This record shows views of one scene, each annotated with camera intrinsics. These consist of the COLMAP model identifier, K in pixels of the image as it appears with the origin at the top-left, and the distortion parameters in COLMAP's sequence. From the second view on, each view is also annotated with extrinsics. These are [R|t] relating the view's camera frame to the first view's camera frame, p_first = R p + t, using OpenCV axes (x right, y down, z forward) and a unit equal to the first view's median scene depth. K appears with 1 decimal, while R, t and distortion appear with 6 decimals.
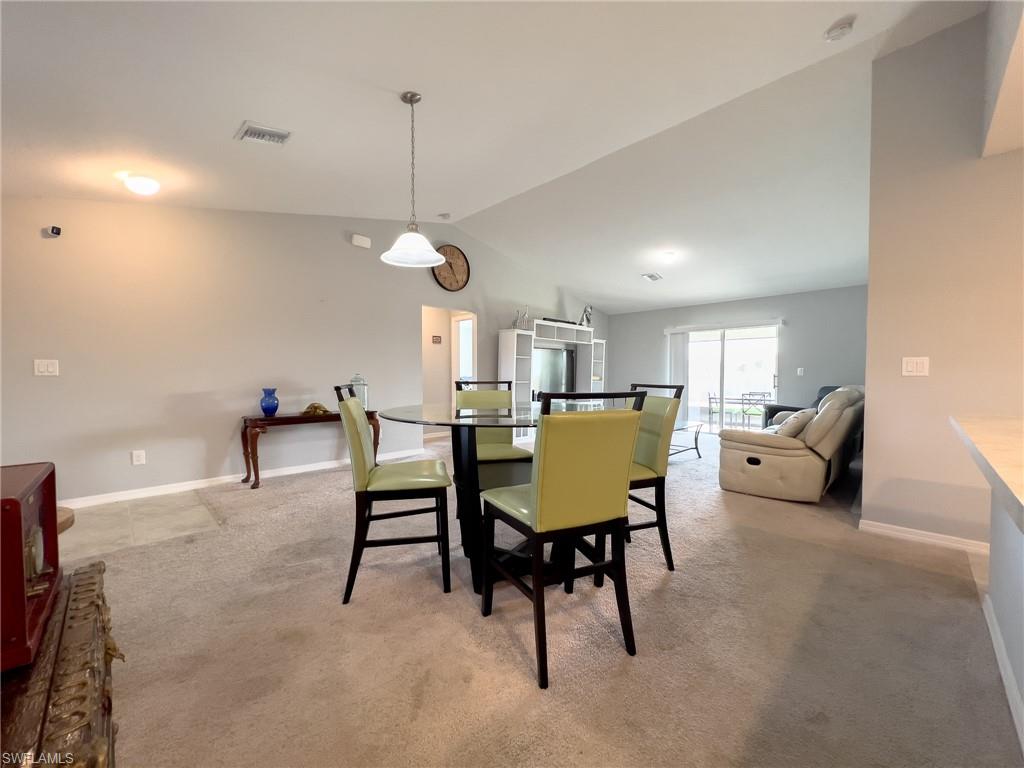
lens RADIAL K [[407.7, 0, 514.1], [0, 407.7, 386.1], [0, 0, 1]] dist [-0.001877, -0.000219]
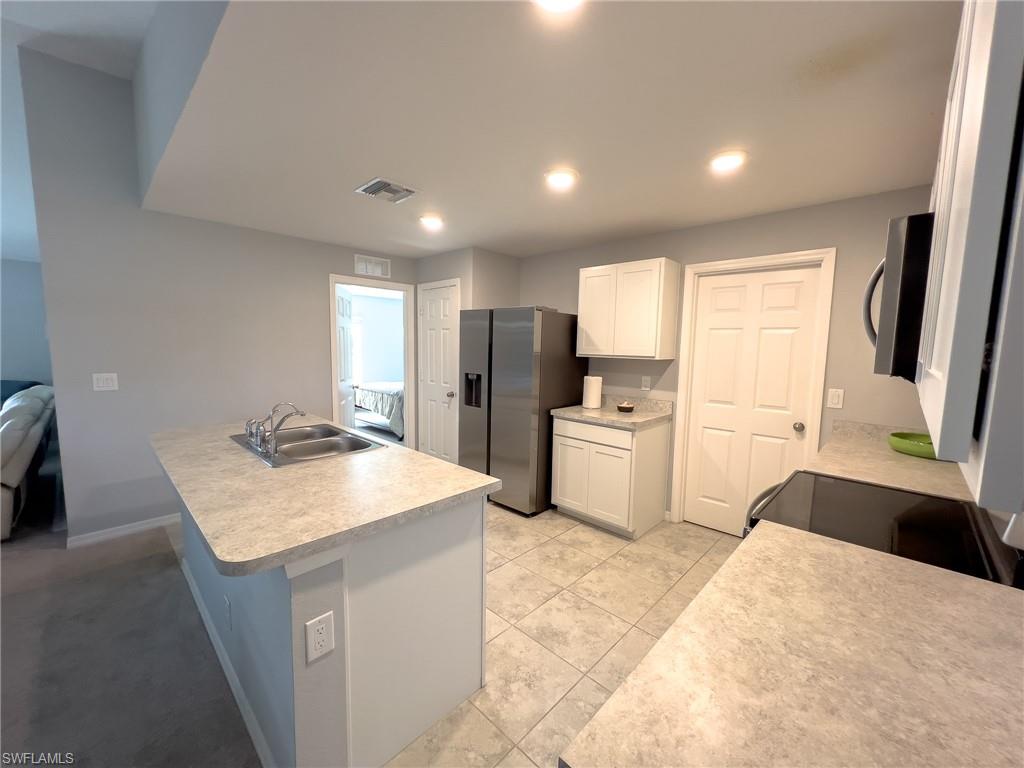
lens RADIAL K [[404.1, 0, 513.8], [0, 404.1, 385.8], [0, 0, 1]] dist [0.000240, 0.000573]
pose [[-0.019348, -0.105504, 0.994231, -0.072592], [0.009226, 0.994356, 0.105696, -0.090590], [-0.999770, 0.011218, -0.018265, -0.046280]]
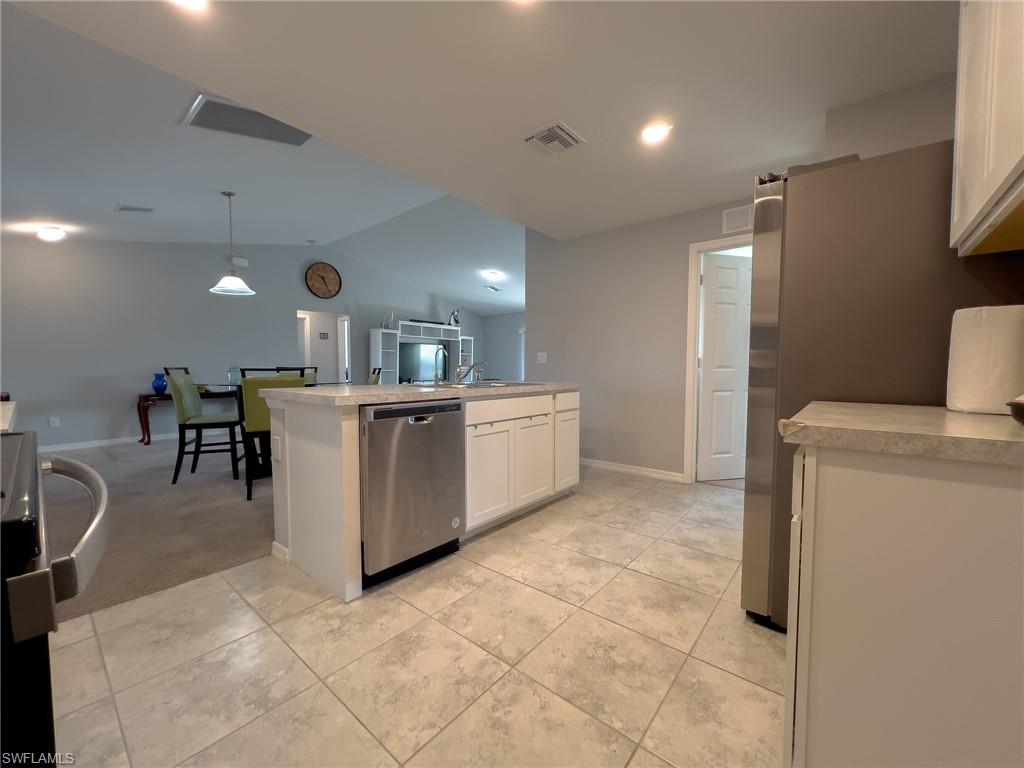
lens RADIAL K [[407.7, 0, 514.1], [0, 407.7, 386.1], [0, 0, 1]] dist [-0.001877, -0.000219]
pose [[0.995787, -0.004137, 0.091604, 0.452577], [0.002618, 0.999857, 0.016695, 0.028490], [-0.091660, -0.016385, 0.995656, -0.461027]]
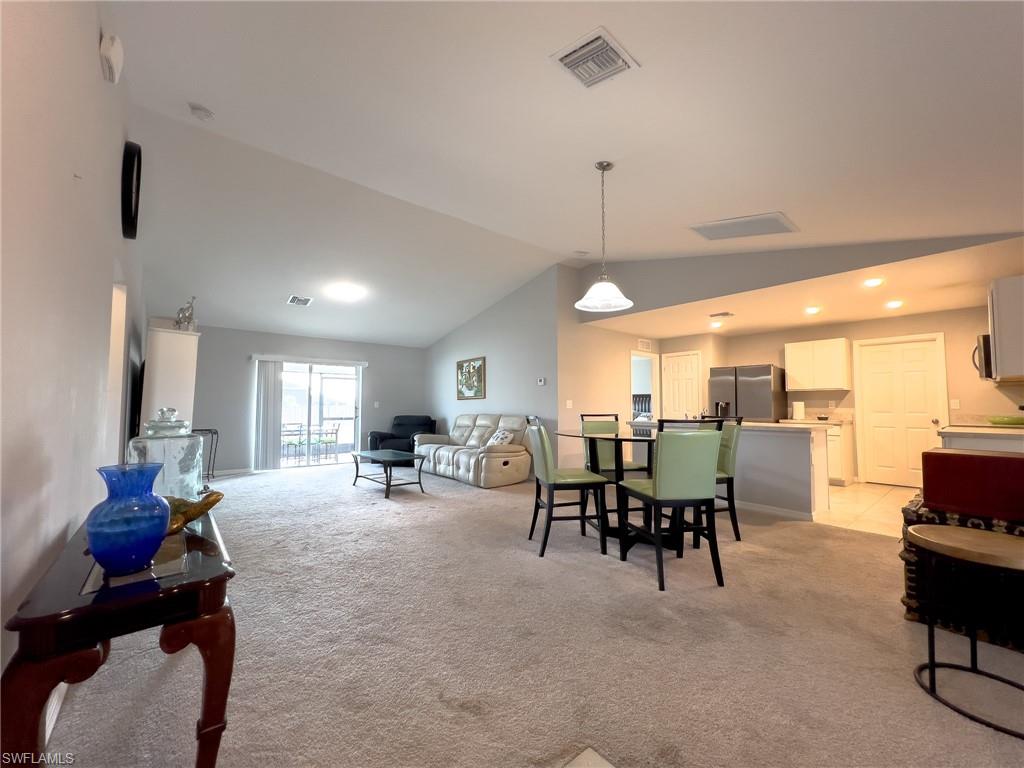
lens RADIAL K [[404.1, 0, 513.8], [0, 404.1, 385.8], [0, 0, 1]] dist [0.000240, 0.000573]
pose [[0.078516, 0.052244, 0.995543, -0.832430], [0.025899, 0.998182, -0.054425, -0.024030], [-0.996576, 0.030057, 0.077020, 0.720910]]
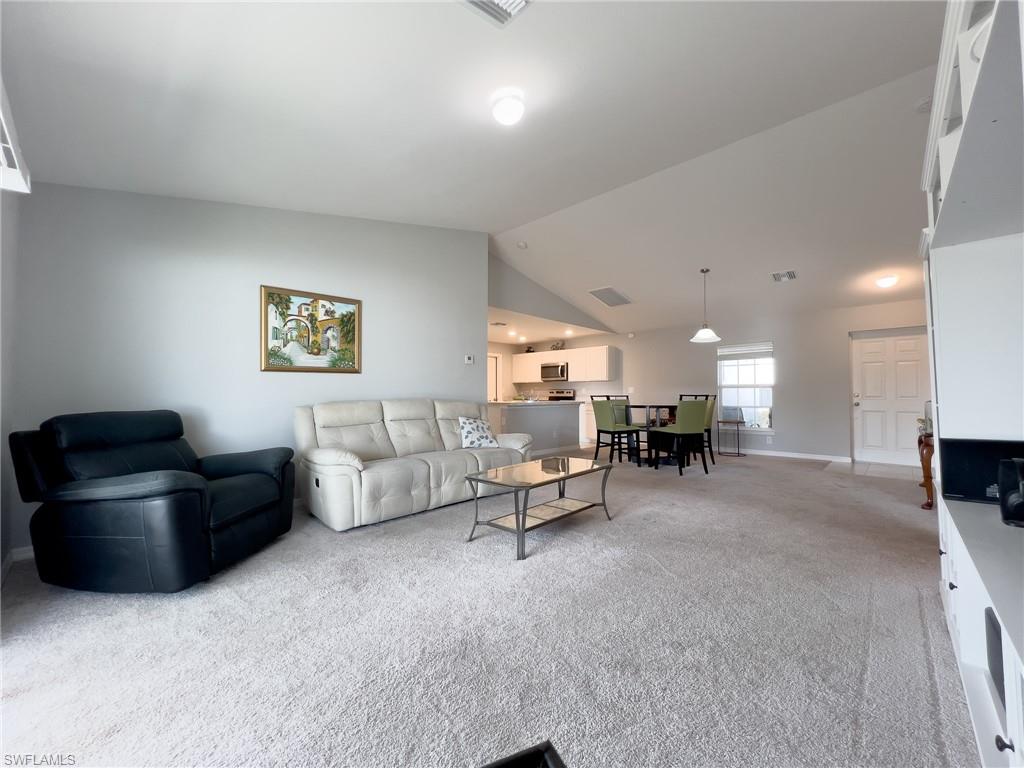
lens RADIAL K [[404.1, 0, 513.8], [0, 404.1, 385.8], [0, 0, 1]] dist [0.000240, 0.000573]
pose [[-0.999866, -0.000464, -0.016384, 0.520852], [-0.000526, 0.999993, 0.003785, -0.040509], [0.016382, 0.003793, -0.999859, 1.982061]]
